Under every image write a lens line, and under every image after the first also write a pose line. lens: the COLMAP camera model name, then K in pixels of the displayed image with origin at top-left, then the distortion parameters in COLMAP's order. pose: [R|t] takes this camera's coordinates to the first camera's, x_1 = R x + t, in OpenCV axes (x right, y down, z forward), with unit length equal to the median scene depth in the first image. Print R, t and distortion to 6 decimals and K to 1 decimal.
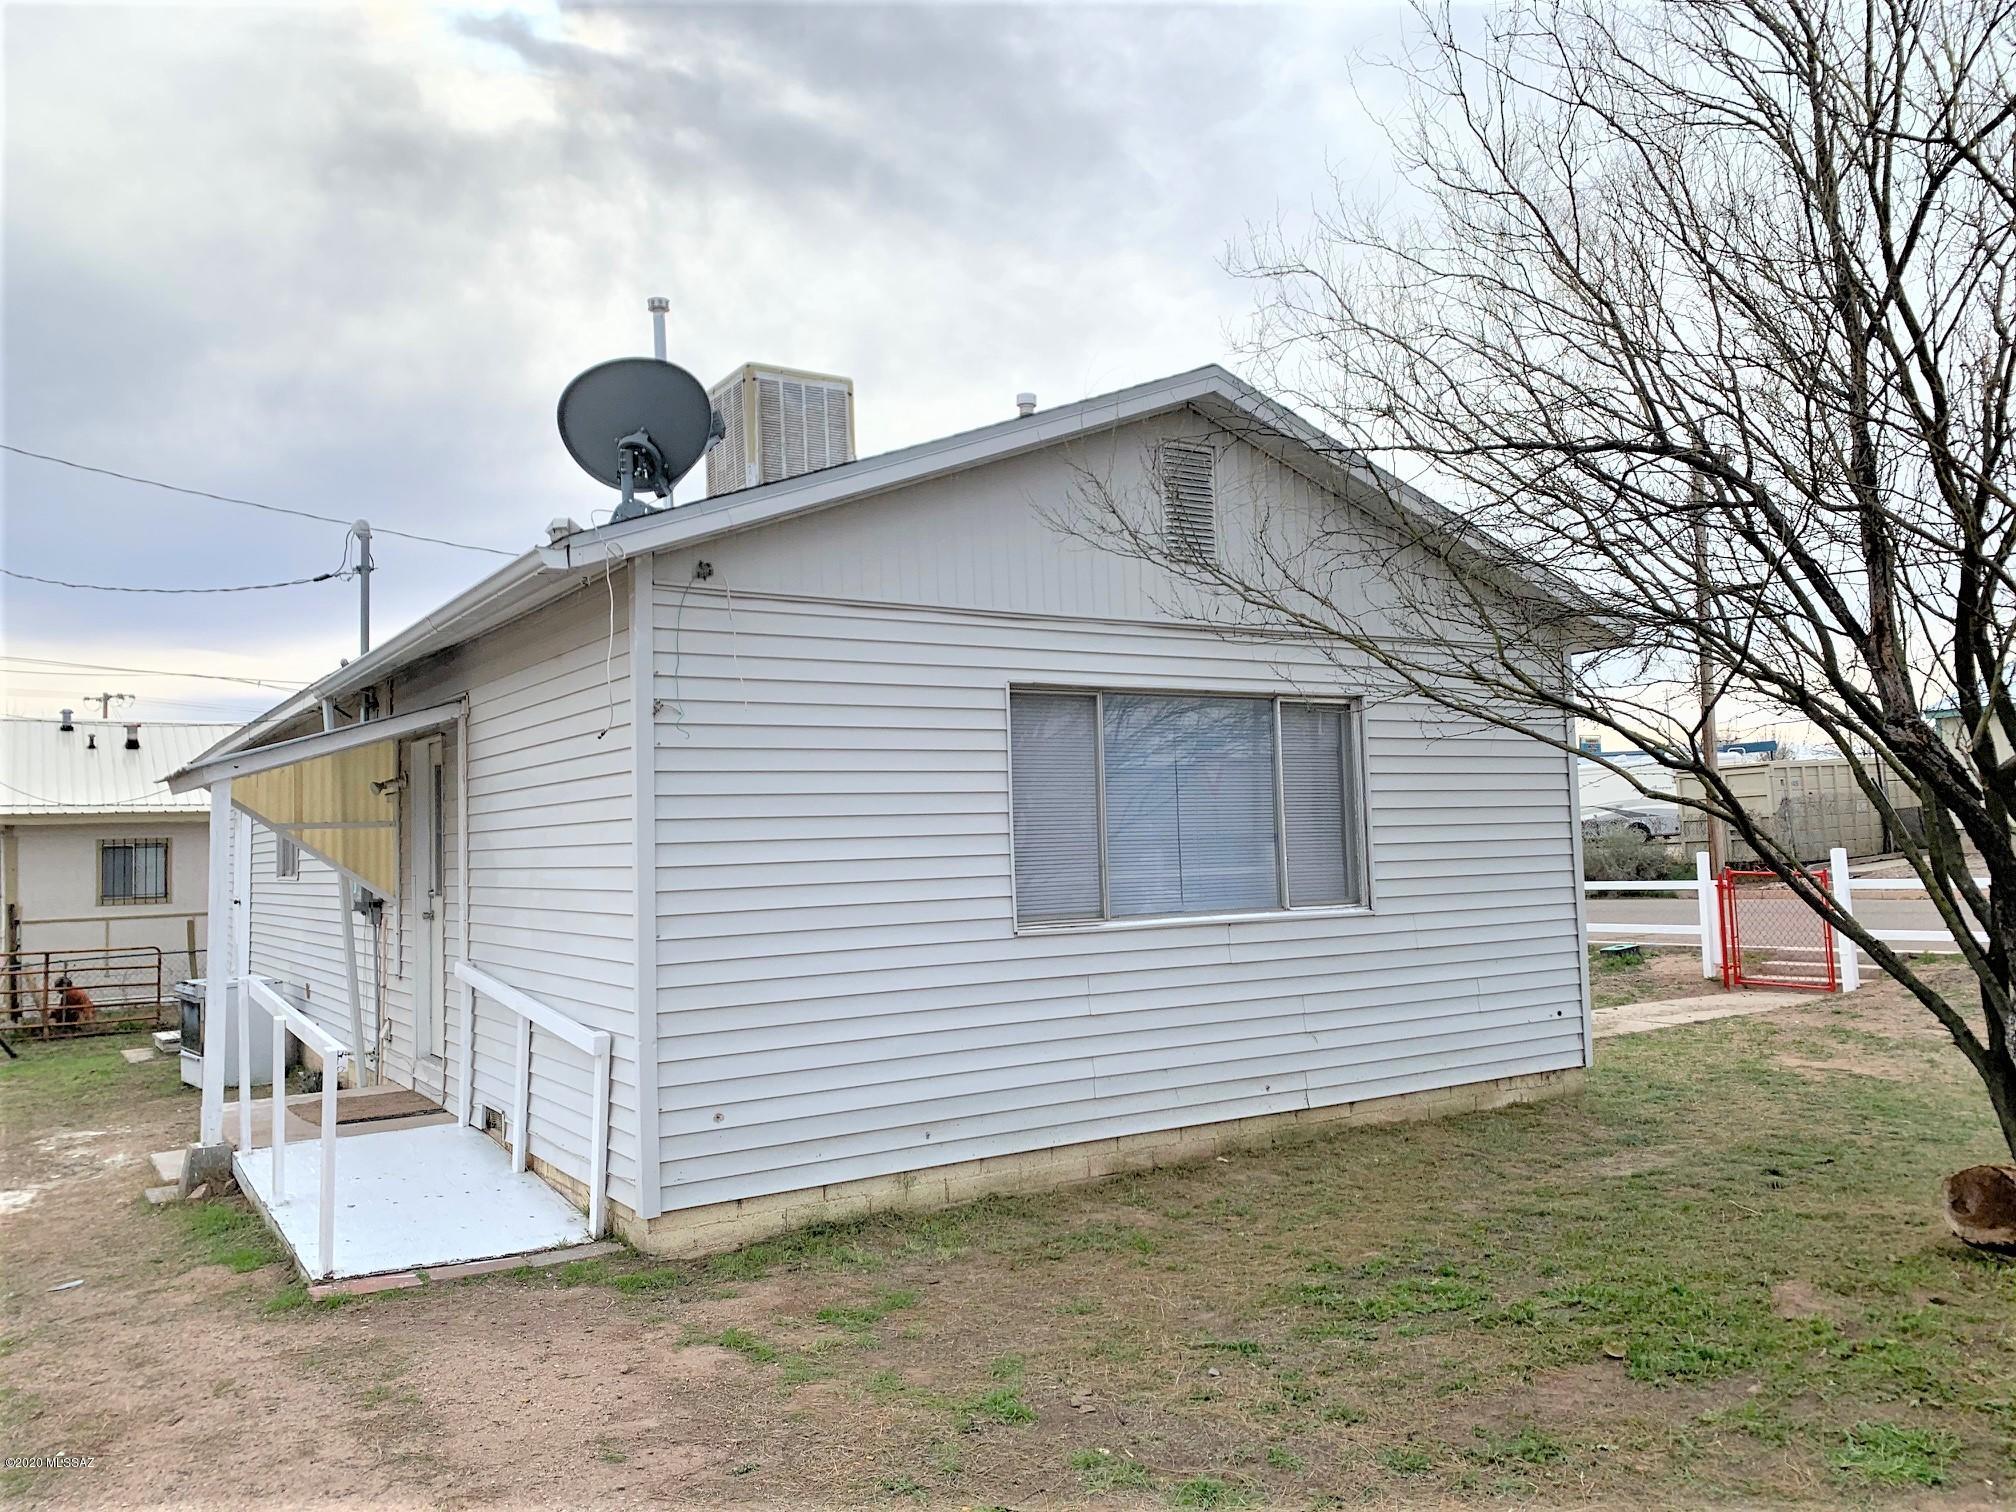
lens RADIAL K [[1532.8, 0, 1012.0], [0, 1532.8, 754.8], [0, 0, 1]] dist [0.080068, -0.086856]
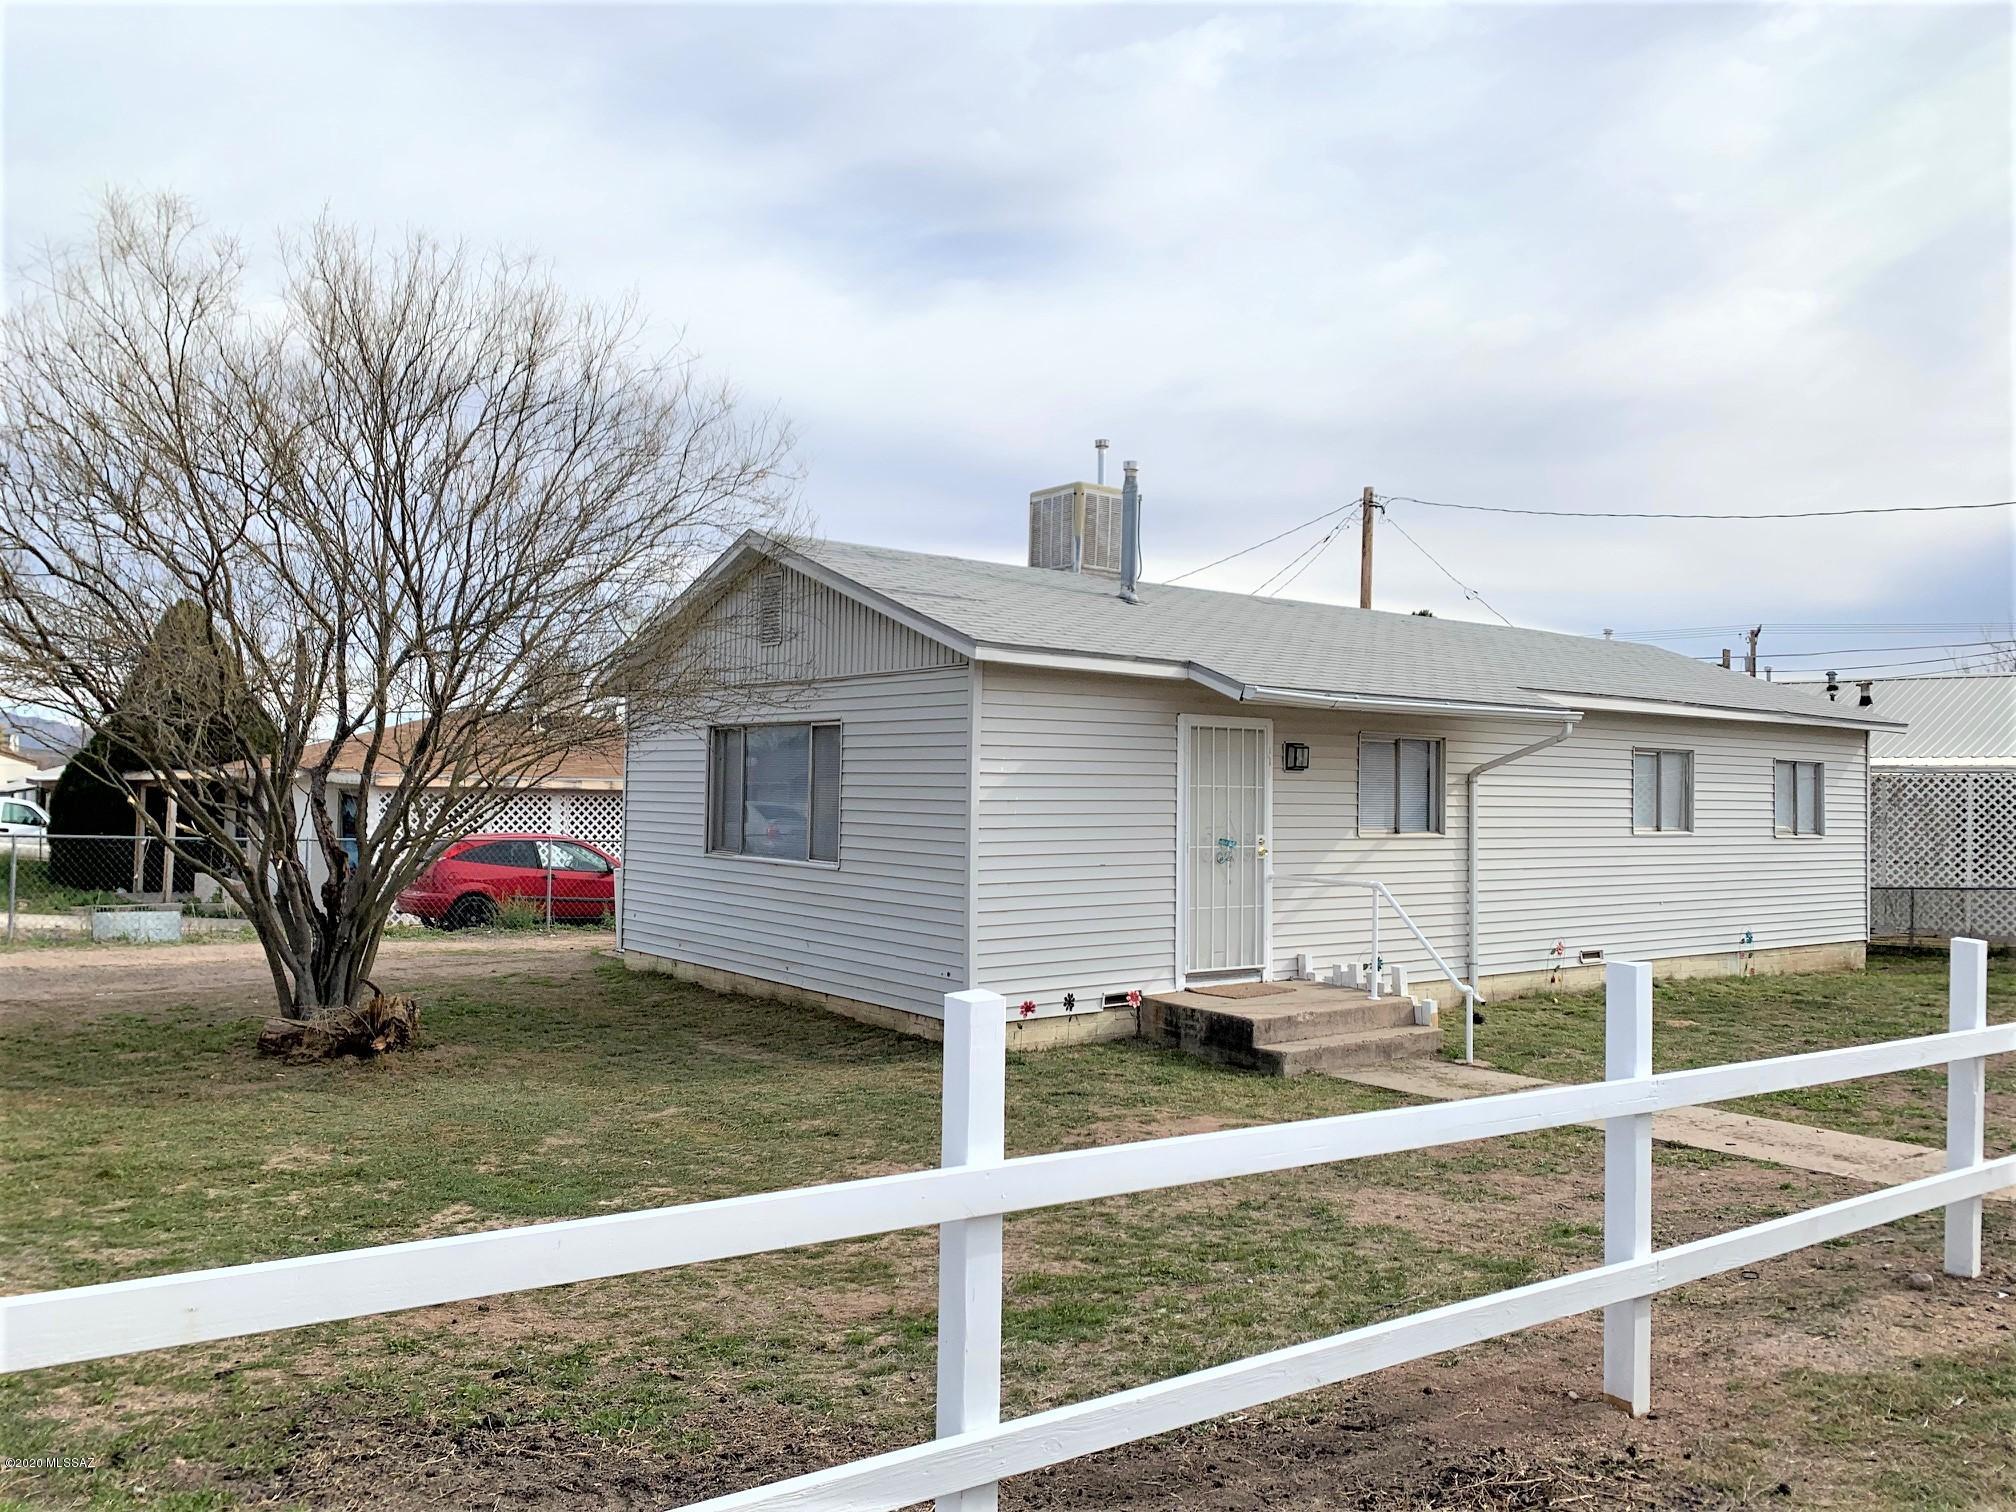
lens RADIAL K [[1532.8, 0, 1012.0], [0, 1532.8, 754.8], [0, 0, 1]] dist [0.080068, -0.086856]
pose [[0.066213, 0.006408, -0.997785, 1.706492], [0.040773, 0.999127, 0.009122, -0.008709], [0.996972, -0.041287, 0.065894, 1.097865]]
